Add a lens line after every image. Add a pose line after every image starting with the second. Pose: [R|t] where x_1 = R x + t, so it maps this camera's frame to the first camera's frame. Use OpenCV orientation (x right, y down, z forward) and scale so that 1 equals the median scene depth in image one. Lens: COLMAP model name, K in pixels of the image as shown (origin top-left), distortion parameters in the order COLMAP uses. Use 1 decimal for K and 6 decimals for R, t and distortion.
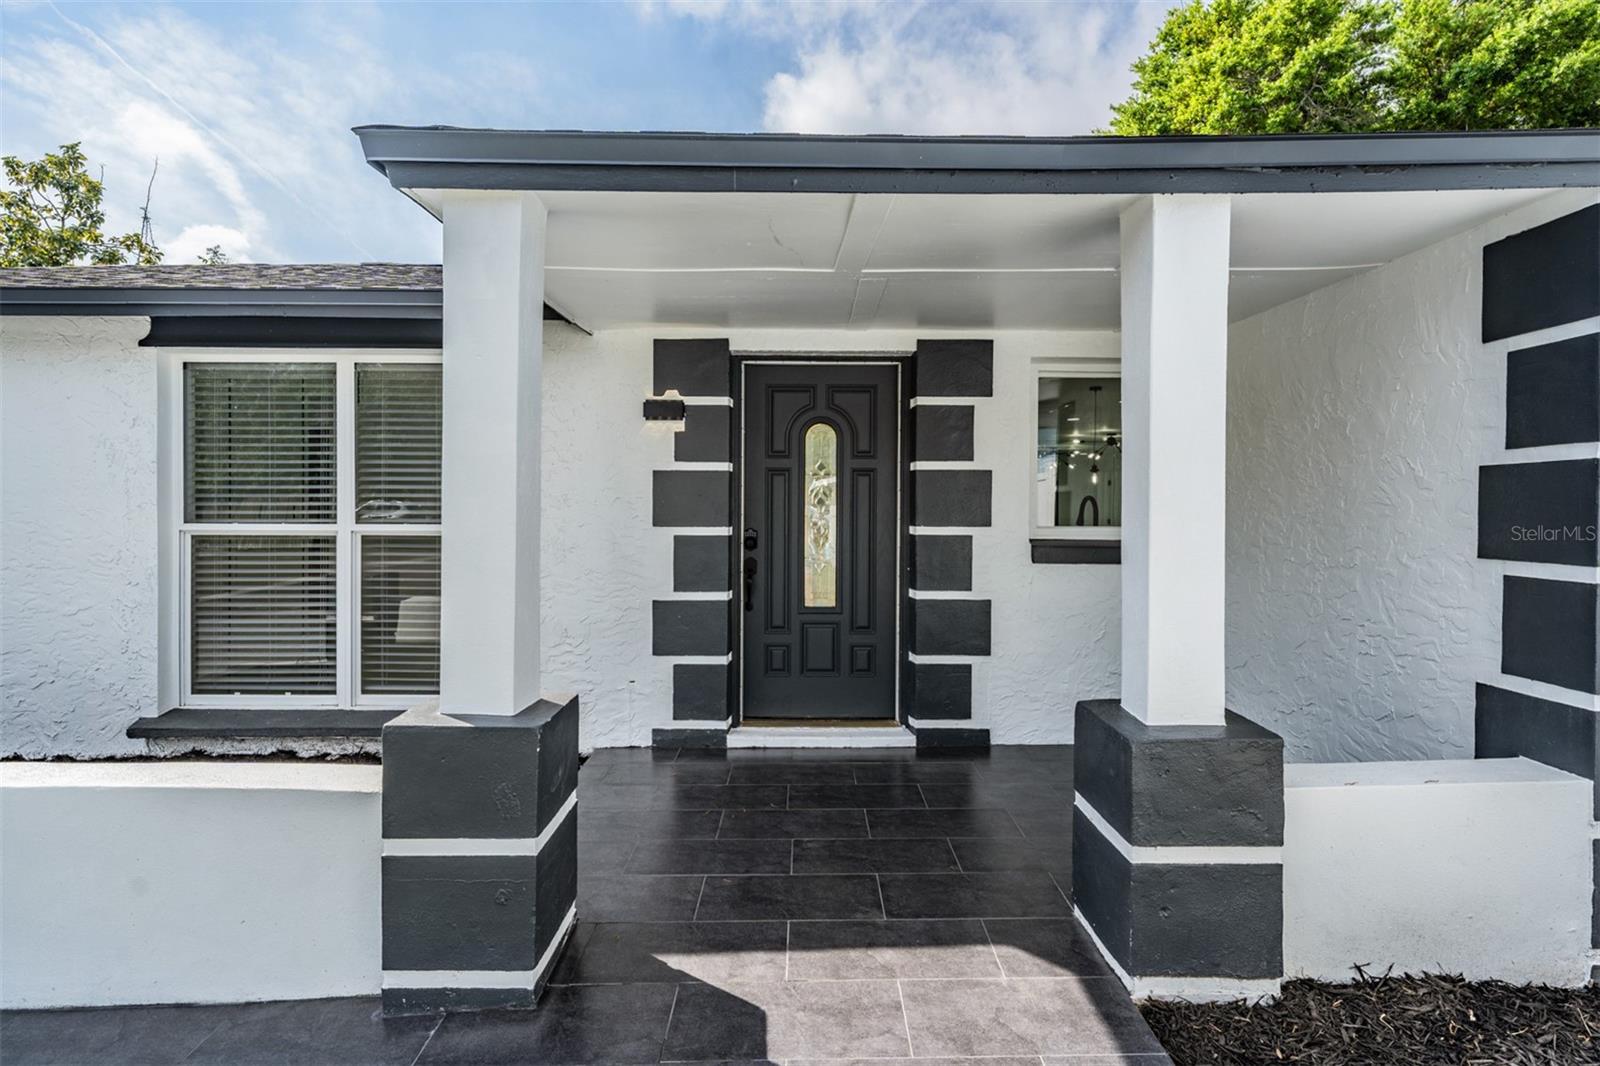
lens RADIAL K [[792.8, 0, 800.2], [0, 792.8, 516.7], [0, 0, 1]] dist [0.002725, 0.000248]
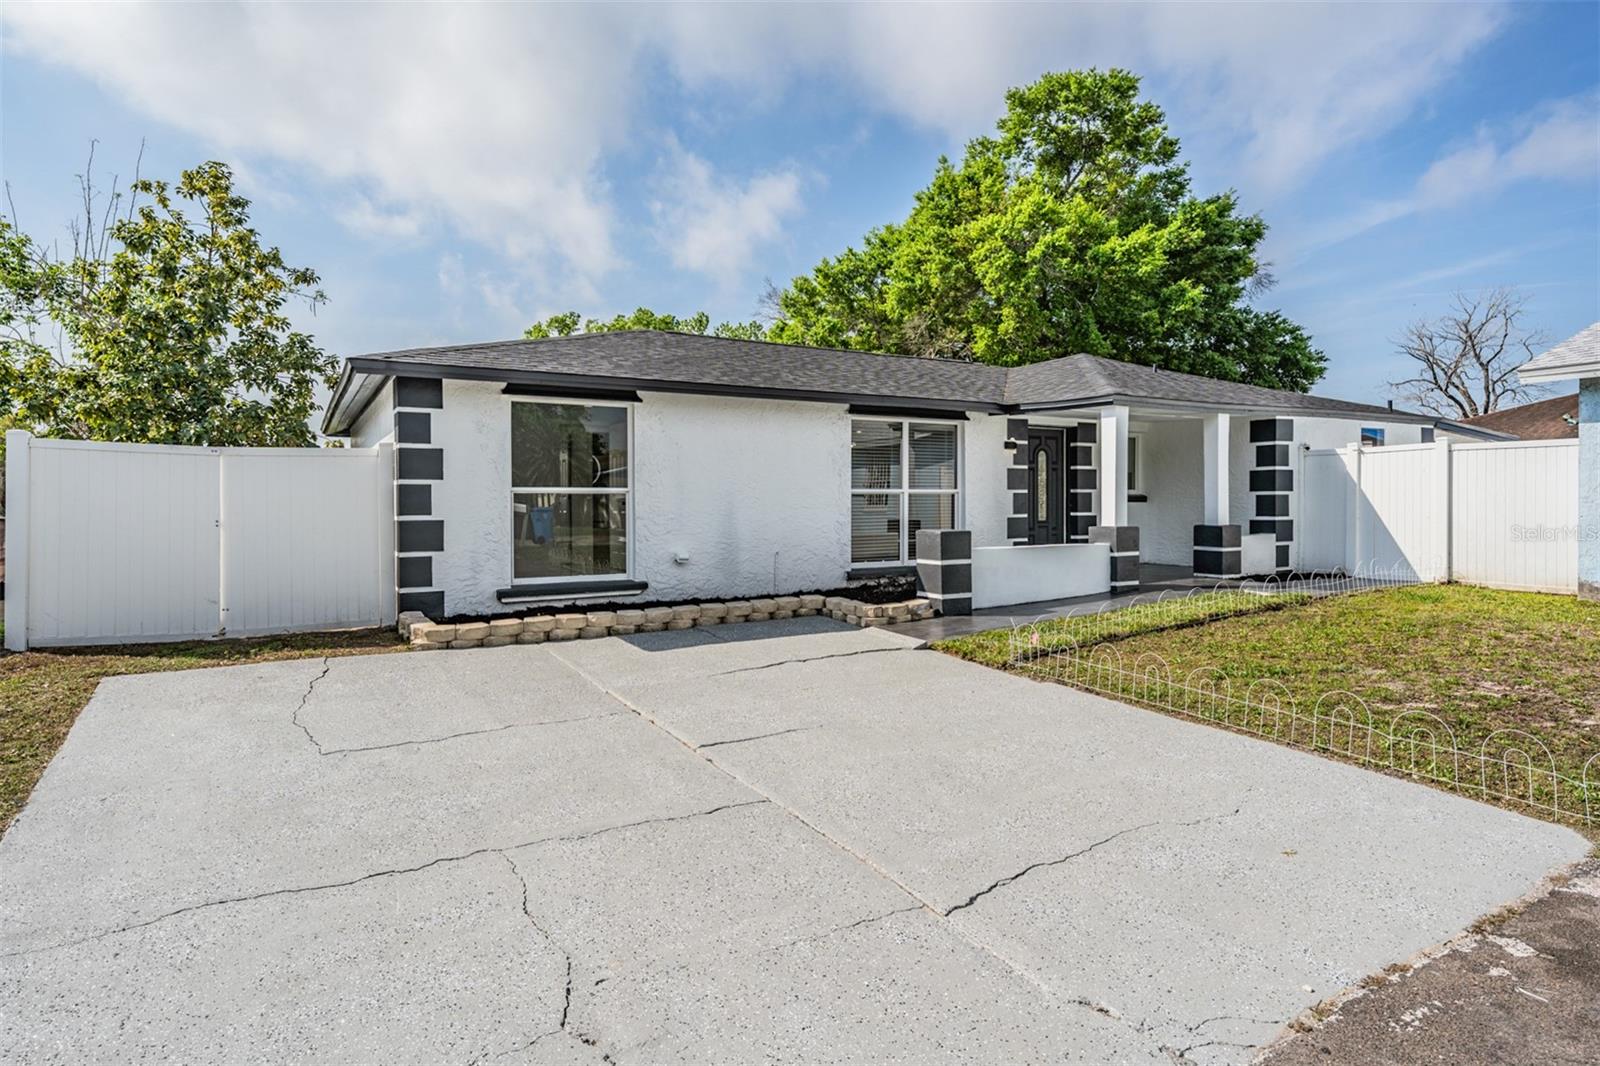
lens RADIAL K [[868.7, 0, 798.9], [0, 868.7, 527.7], [0, 0, 1]] dist [0.003579, 0.000176]
pose [[0.867776, -0.022098, 0.496464, -2.216414], [0.016009, 0.999735, 0.016517, 0.080296], [-0.496698, -0.006385, 0.867900, -1.158289]]
